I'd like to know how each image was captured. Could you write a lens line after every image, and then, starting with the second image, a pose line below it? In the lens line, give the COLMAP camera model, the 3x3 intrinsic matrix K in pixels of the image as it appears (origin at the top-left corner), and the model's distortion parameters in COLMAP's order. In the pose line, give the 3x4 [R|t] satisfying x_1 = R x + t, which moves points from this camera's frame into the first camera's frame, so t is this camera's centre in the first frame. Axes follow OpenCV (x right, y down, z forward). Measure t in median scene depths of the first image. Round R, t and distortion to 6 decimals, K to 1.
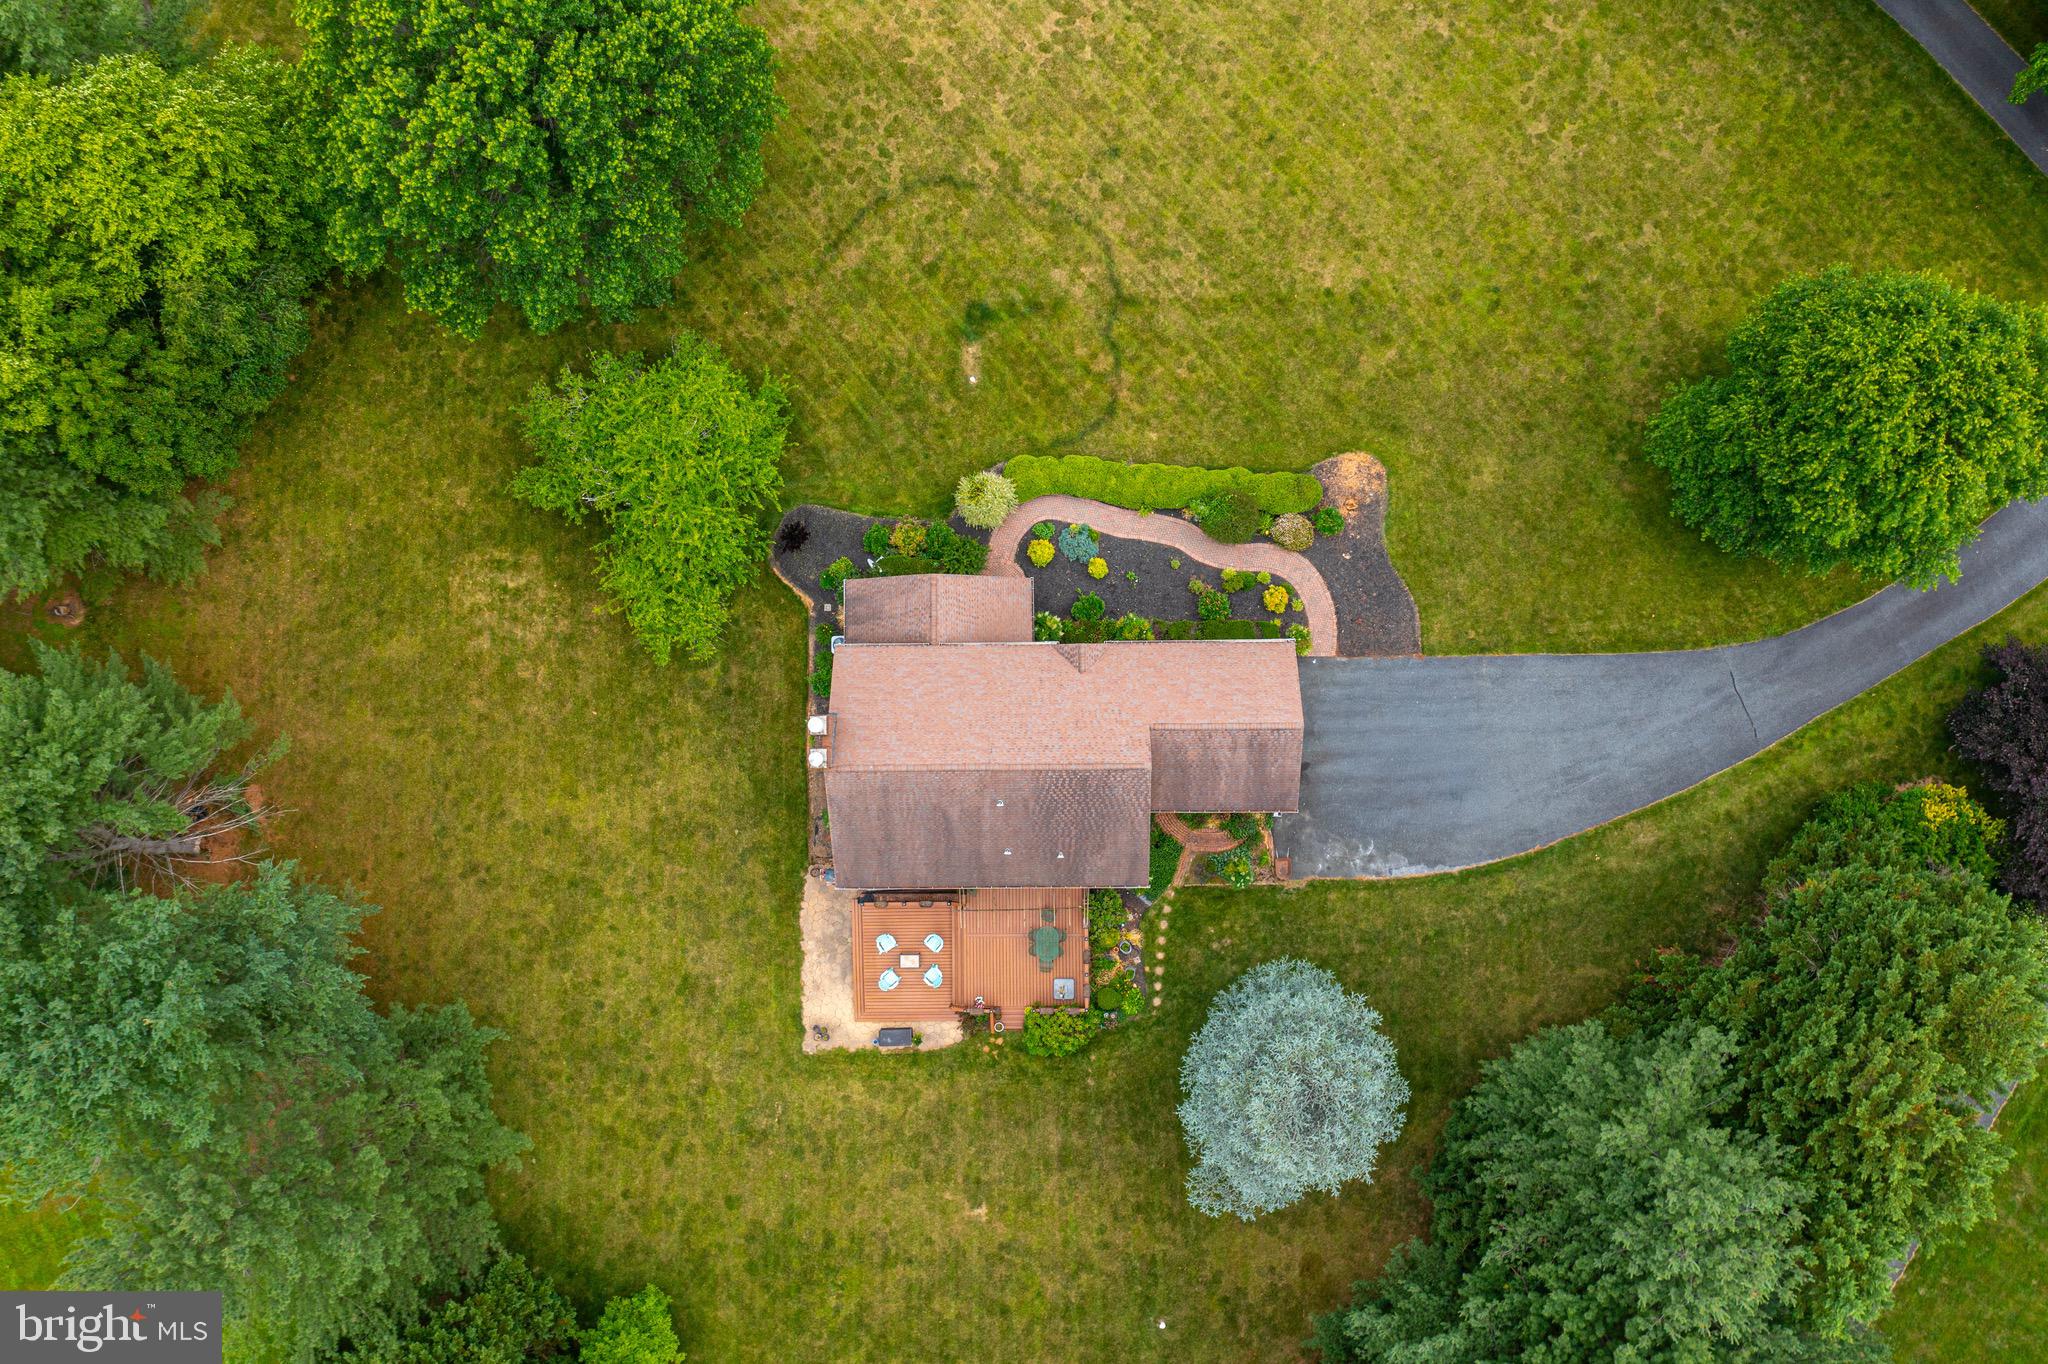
lens RADIAL K [[1639.7, 0, 1018.1], [0, 1639.7, 652.8], [0, 0, 1]] dist [-0.020923, -0.001843]
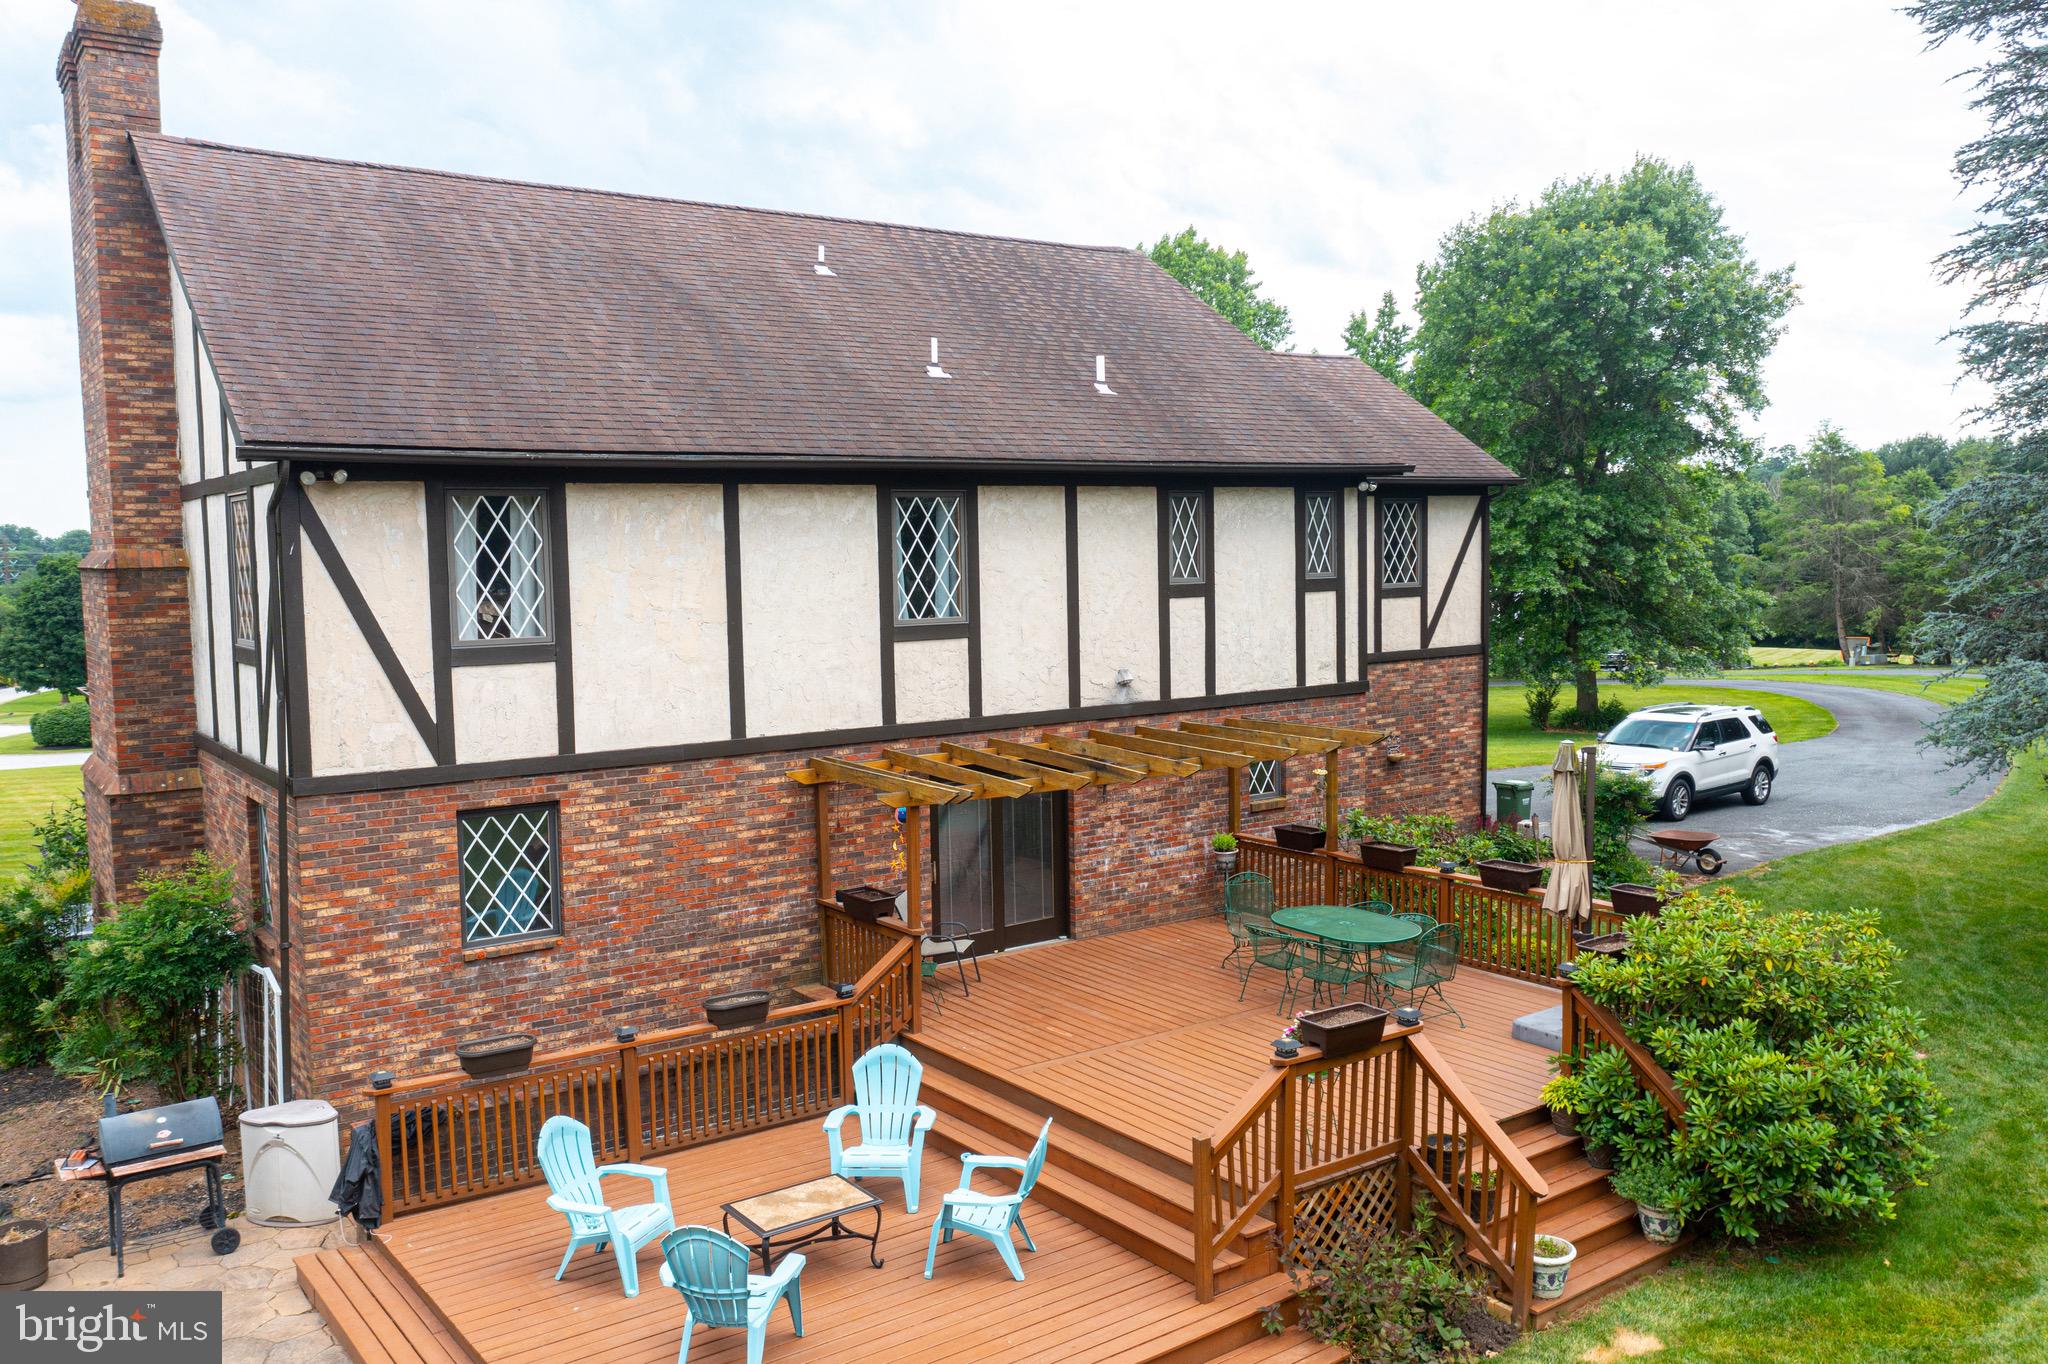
lens RADIAL K [[1621.7, 0, 1024.0], [0, 1621.7, 671.6], [0, 0, 1]] dist [-0.009683, -0.001460]
pose [[0.816938, -0.027382, 0.576074, -0.133096], [0.576026, 0.087893, -0.812692, 0.314301], [-0.028379, 0.995754, 0.087576, 0.931256]]
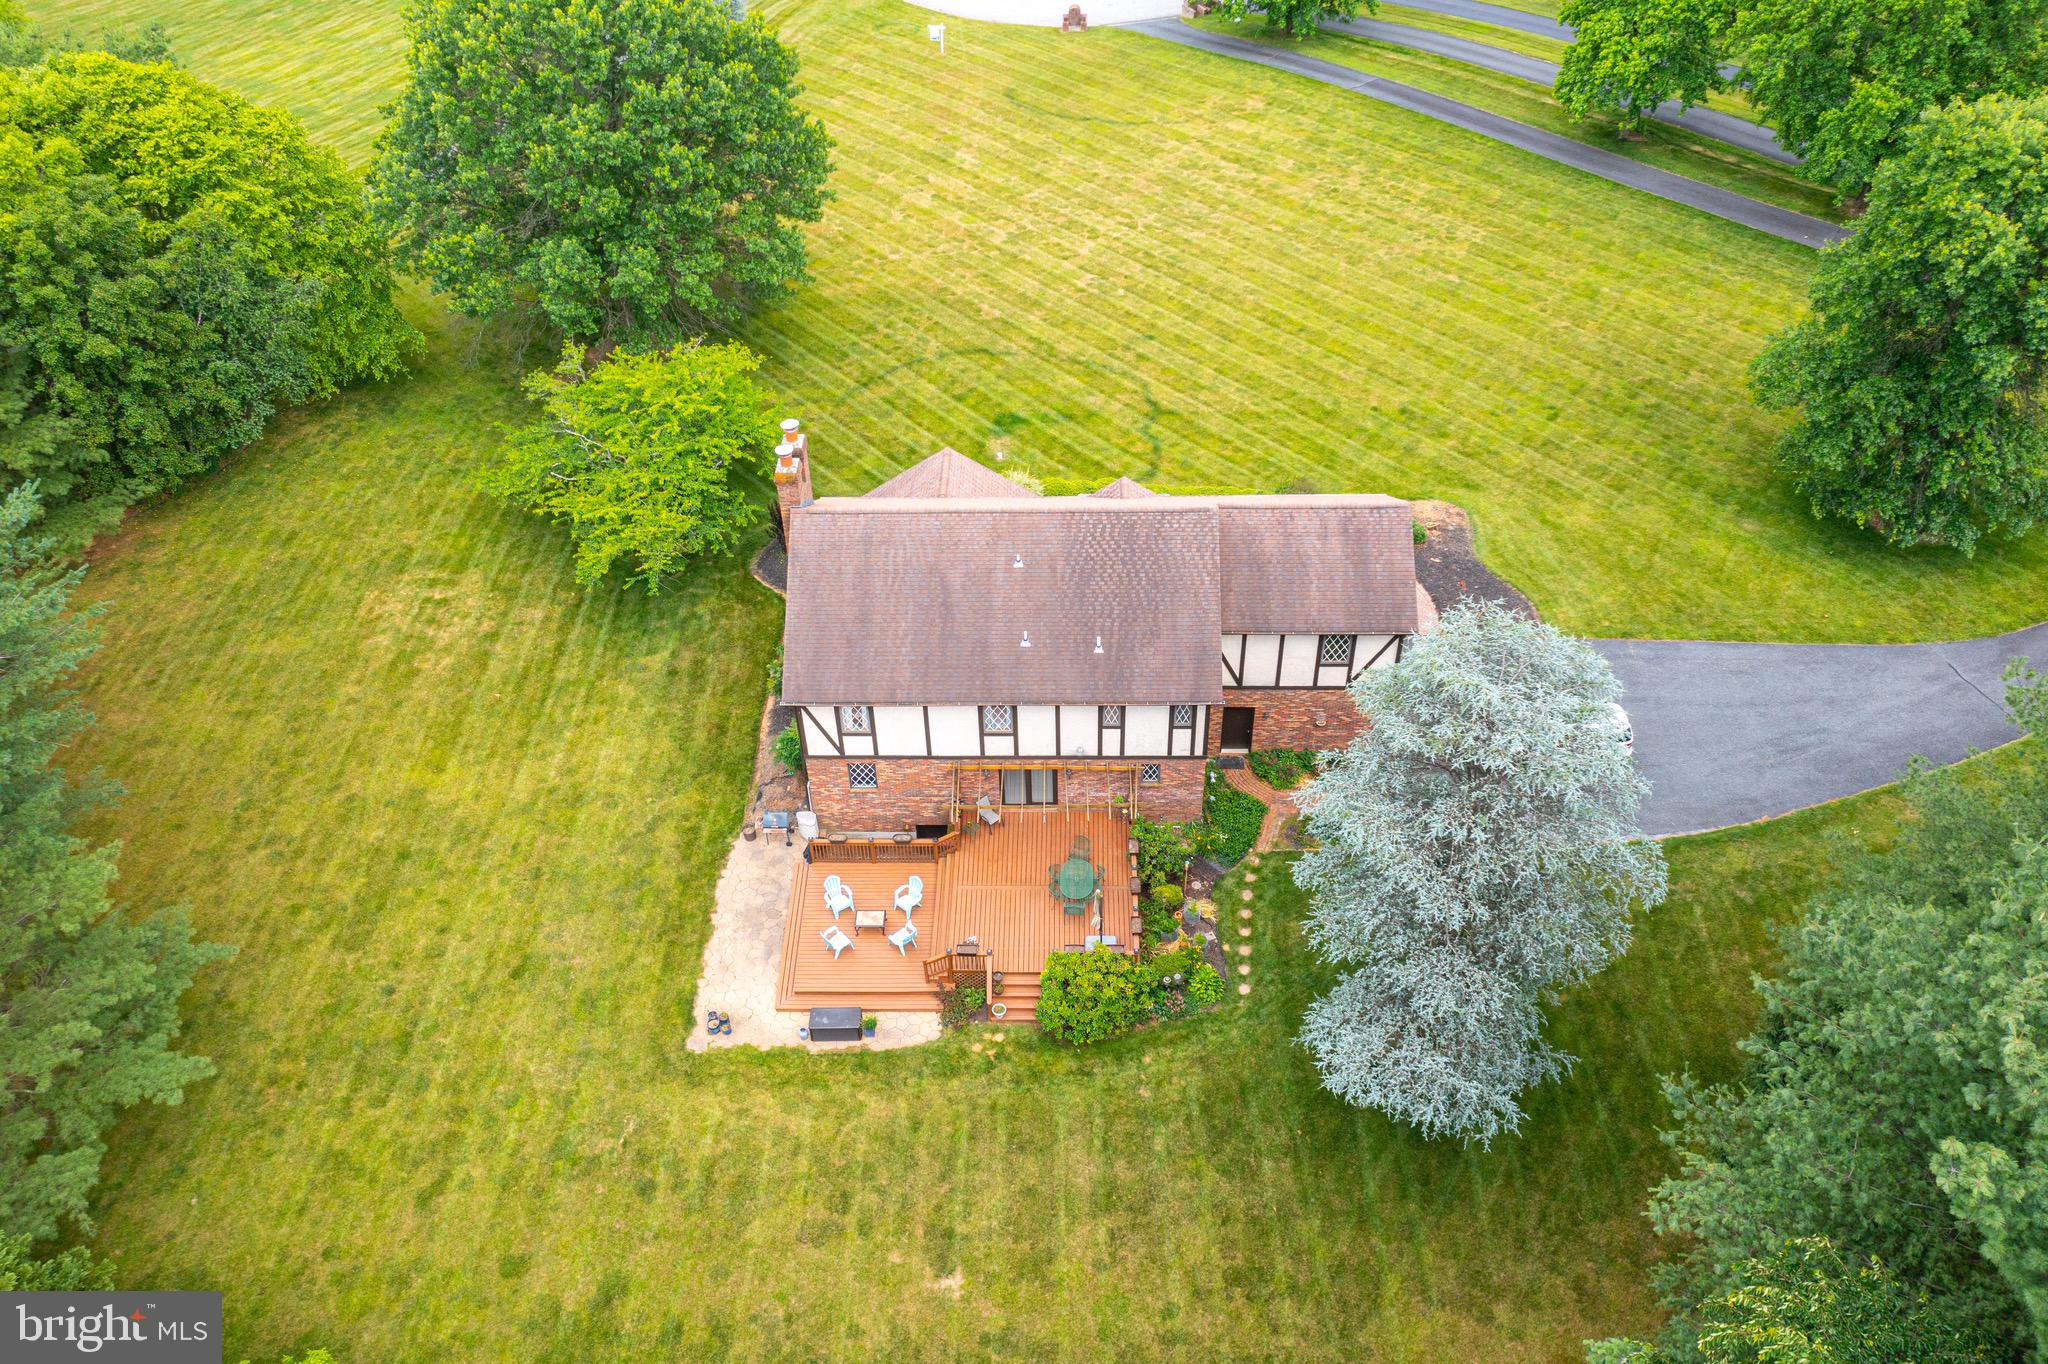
lens RADIAL K [[1619.7, 0, 1020.6], [0, 1619.7, 670.6], [0, 0, 1]] dist [-0.012558, 0.002247]
pose [[0.999406, 0.028062, -0.020021, 0.005609], [-0.033955, 0.701069, -0.712285, 0.582216], [-0.005952, 0.712541, 0.701605, 0.460200]]
